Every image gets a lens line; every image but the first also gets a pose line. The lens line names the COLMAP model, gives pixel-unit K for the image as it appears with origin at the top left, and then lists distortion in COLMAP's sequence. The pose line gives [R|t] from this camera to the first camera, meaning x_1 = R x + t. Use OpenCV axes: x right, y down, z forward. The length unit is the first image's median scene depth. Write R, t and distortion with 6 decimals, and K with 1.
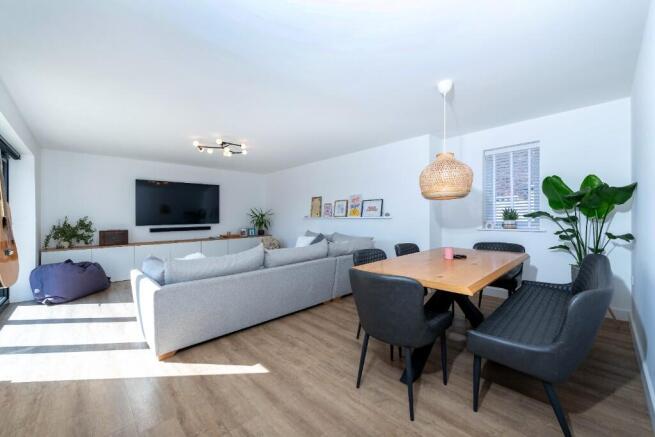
lens RADIAL K [[255.2, 0, 326.0], [0, 255.2, 218.8], [0, 0, 1]] dist [0.002537, -0.000176]
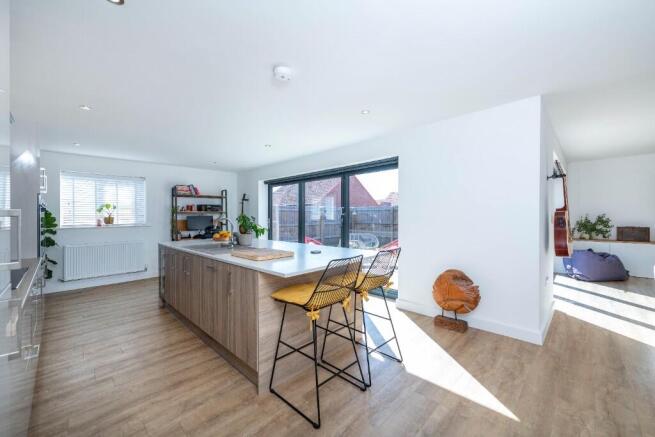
lens RADIAL K [[255.2, 0, 330.3], [0, 255.2, 217.7], [0, 0, 1]] dist [0.002537, -0.000176]
pose [[0.020863, 0.018916, -0.999603, 0.189157], [0.007834, 0.999787, 0.019083, -0.022591], [0.999752, -0.008229, 0.020710, -0.259594]]
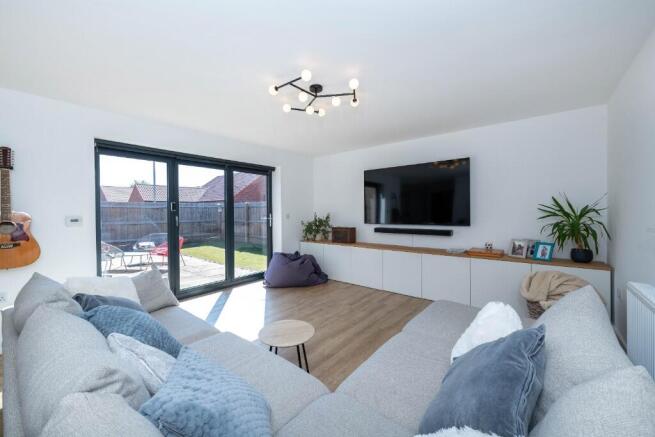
lens RADIAL K [[255.2, 0, 326.8], [0, 255.2, 216.5], [0, 0, 1]] dist [0.002537, -0.000176]
pose [[0.123831, 0.028694, -0.991888, 0.132486], [-0.004270, 0.999588, 0.028384, -0.024920], [0.992294, 0.000720, 0.123903, 0.873514]]
